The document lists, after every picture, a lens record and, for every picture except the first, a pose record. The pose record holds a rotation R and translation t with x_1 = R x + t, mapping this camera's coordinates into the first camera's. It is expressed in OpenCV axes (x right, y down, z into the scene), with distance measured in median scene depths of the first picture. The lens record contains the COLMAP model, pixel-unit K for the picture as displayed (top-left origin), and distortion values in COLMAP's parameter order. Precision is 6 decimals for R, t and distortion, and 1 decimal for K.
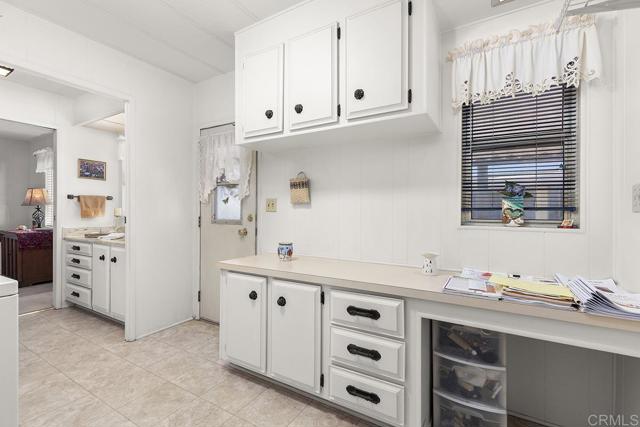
lens RADIAL K [[286.0, 0, 322.4], [0, 286.0, 209.4], [0, 0, 1]] dist [0.001558, 0.000079]
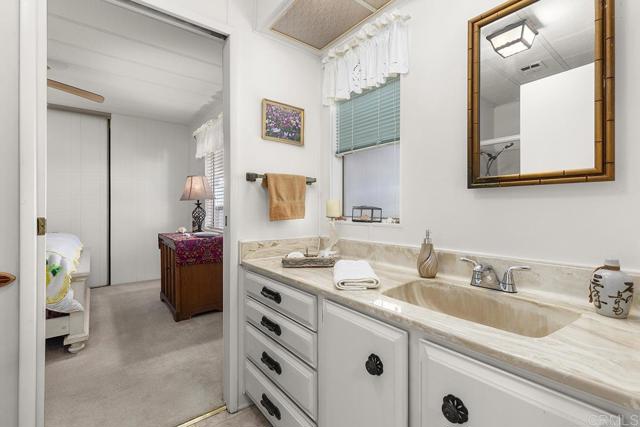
lens RADIAL K [[286.0, 0, 322.4], [0, 286.0, 209.4], [0, 0, 1]] dist [0.001558, 0.000079]
pose [[0.932889, 0.000143, -0.360163, -0.575234], [0.001259, 0.999993, 0.003658, 0.008180], [0.360161, -0.003866, 0.932882, 0.574263]]
